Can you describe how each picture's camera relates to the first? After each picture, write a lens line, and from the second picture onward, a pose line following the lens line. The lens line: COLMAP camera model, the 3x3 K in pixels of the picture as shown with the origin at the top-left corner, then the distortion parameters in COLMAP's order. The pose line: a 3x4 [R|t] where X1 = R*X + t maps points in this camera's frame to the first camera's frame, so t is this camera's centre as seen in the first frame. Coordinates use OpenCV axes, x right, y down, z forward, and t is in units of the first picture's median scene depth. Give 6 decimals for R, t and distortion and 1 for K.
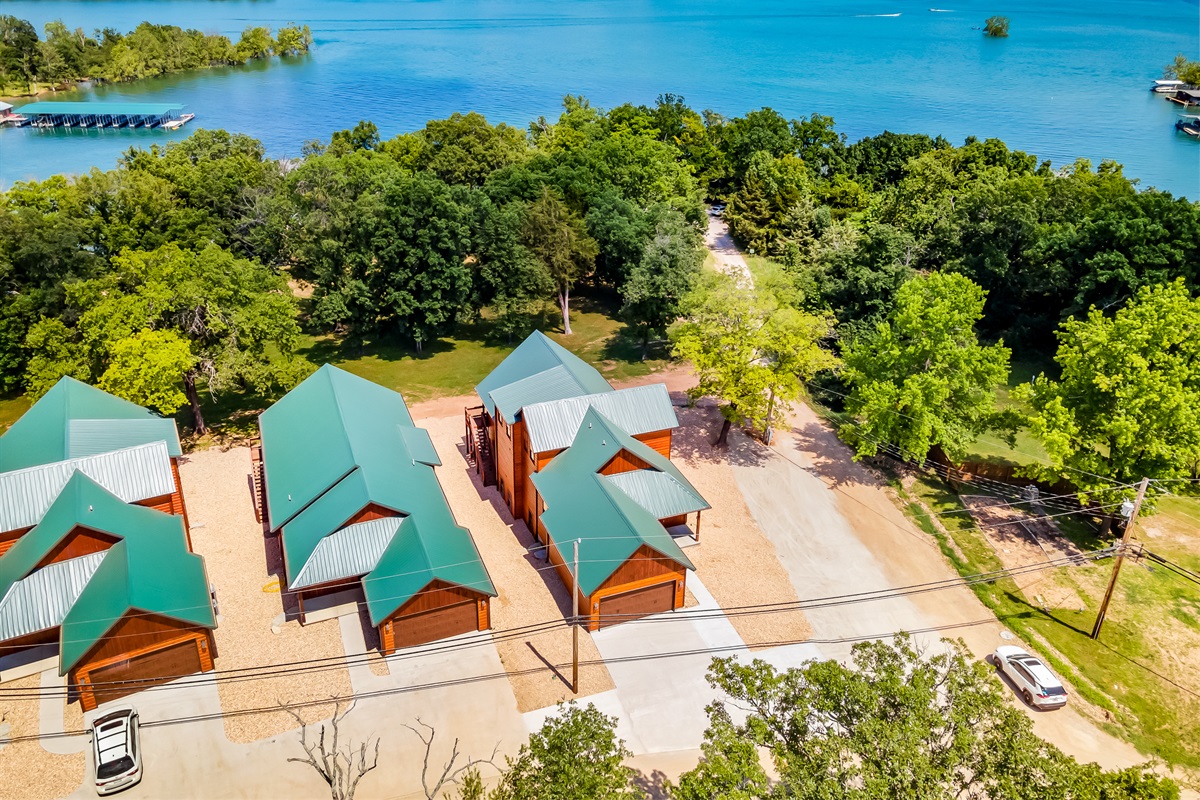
lens RADIAL K [[862.3, 0, 606.0], [0, 862.3, 399.2], [0, 0, 1]] dist [-0.006858, 0.057523]
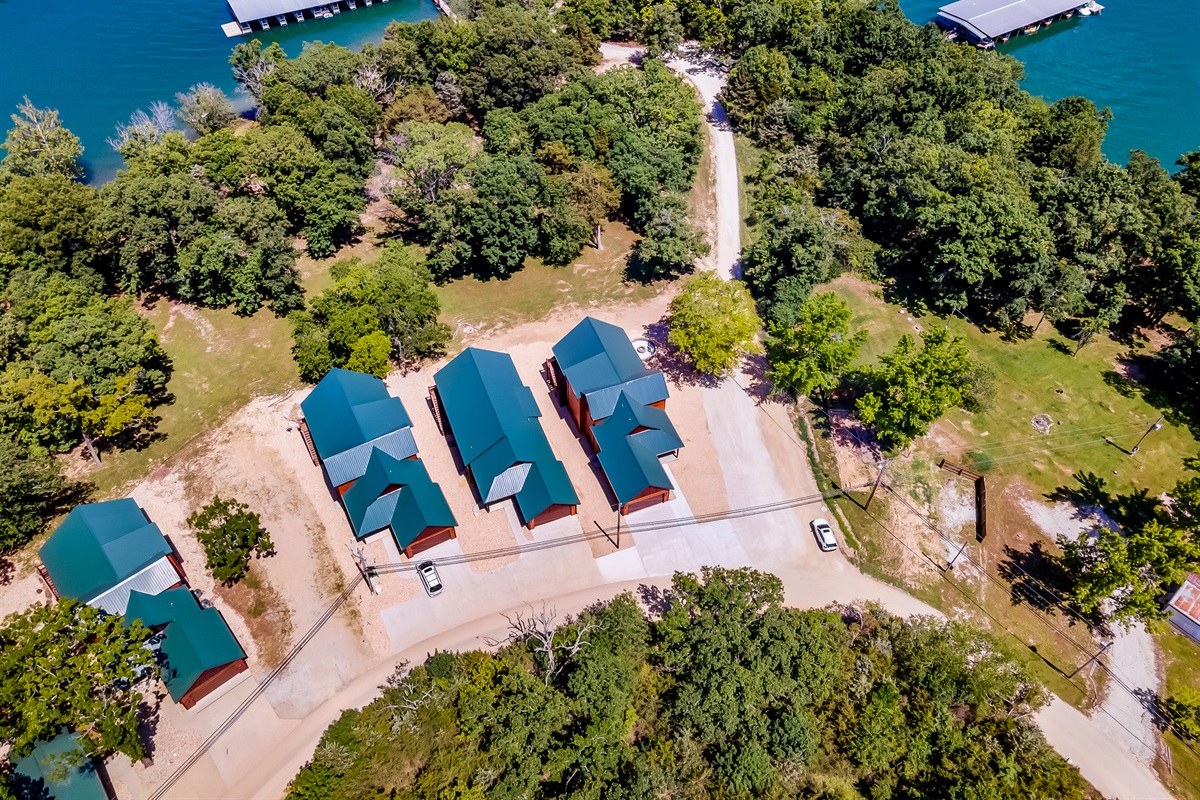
lens RADIAL K [[862.3, 0, 606.0], [0, 862.3, 399.2], [0, 0, 1]] dist [-0.006858, 0.057523]
pose [[0.999932, -0.002668, -0.011349, -0.025429], [0.007131, 0.910100, 0.414327, -0.610357], [0.009223, -0.414379, 0.910057, -0.572240]]
